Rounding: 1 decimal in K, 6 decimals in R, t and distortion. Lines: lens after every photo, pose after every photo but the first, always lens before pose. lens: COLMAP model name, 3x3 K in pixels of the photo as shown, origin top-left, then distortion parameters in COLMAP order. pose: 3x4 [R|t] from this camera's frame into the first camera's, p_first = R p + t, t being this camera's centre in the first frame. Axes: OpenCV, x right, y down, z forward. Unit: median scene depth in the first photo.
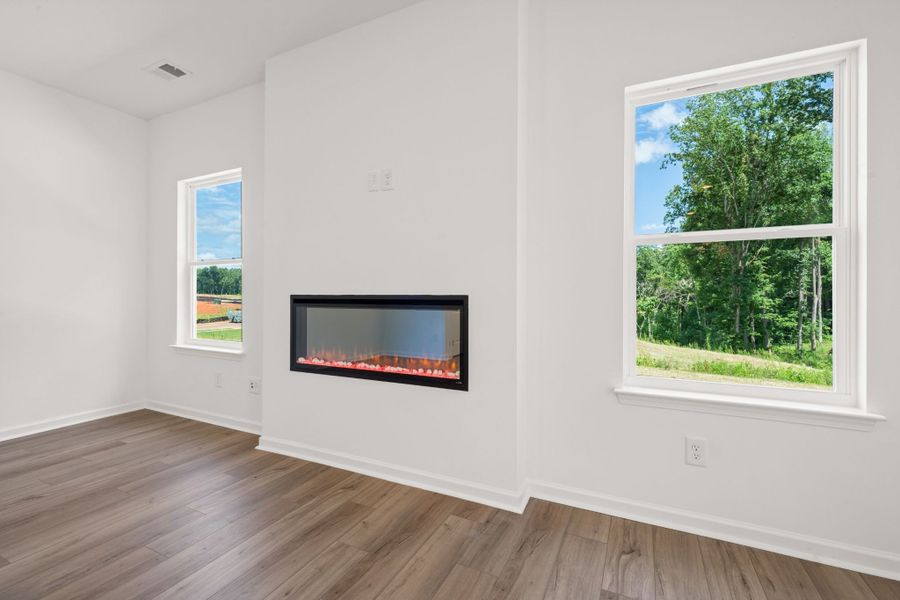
lens RADIAL K [[394.1, 0, 452.7], [0, 394.1, 294.8], [0, 0, 1]] dist [-0.001592, 0.001354]
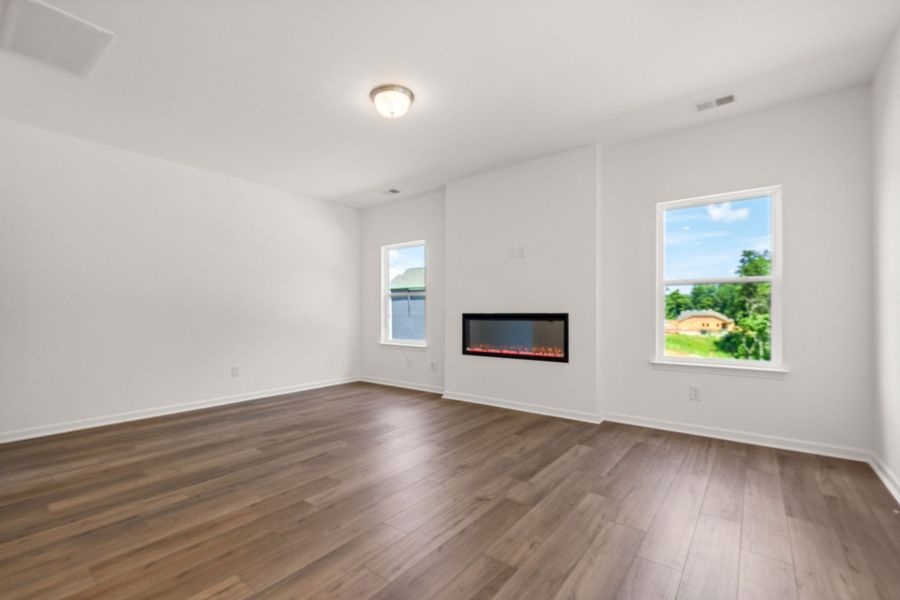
lens RADIAL K [[394.1, 0, 424.5], [0, 394.1, 314.0], [0, 0, 1]] dist [-0.001592, 0.001354]
pose [[0.971009, -0.002350, -0.239029, -0.157013], [0.002948, 0.999993, 0.002142, -0.000656], [0.239023, -0.002785, 0.971010, -0.884548]]
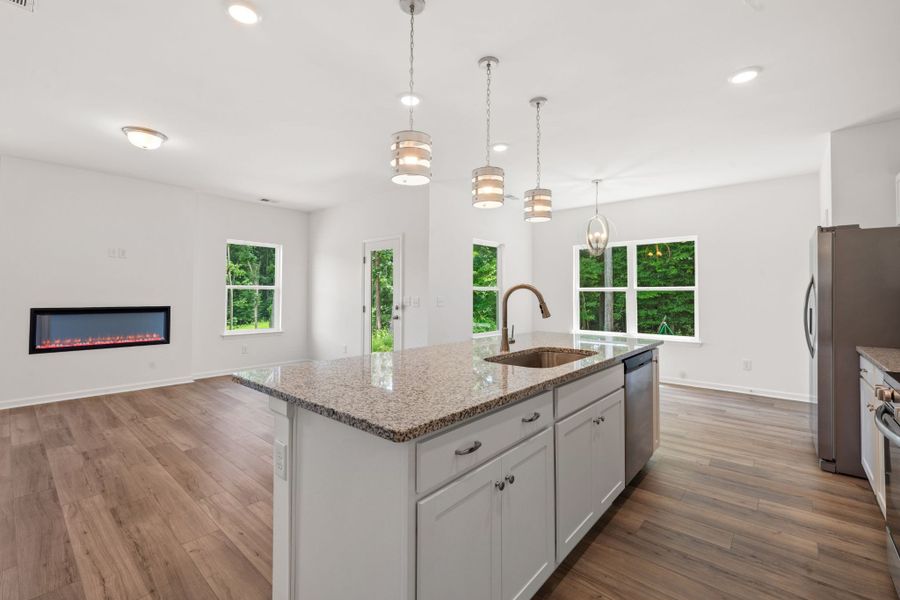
lens RADIAL K [[394.1, 0, 448.9], [0, 394.1, 286.2], [0, 0, 1]] dist [-0.001592, 0.001354]
pose [[0.267828, 0.021631, 0.963224, -1.663787], [-0.006296, 0.999766, -0.020701, -0.074468], [-0.963446, -0.000520, 0.267901, -1.224712]]
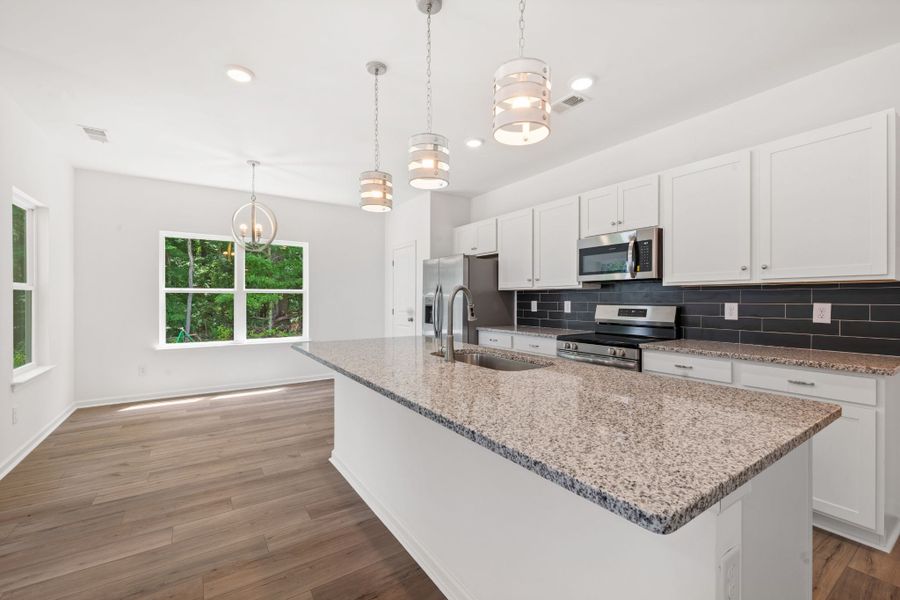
lens RADIAL K [[381.5, 0, 454.1], [0, 381.5, 300.5], [0, 0, 1]] dist [0.004831, -0.001870]
pose [[-0.867236, -0.002946, 0.497889, -1.106006], [0.000302, 0.999979, 0.006443, -0.074832], [-0.497898, 0.005738, -0.867217, -0.405723]]
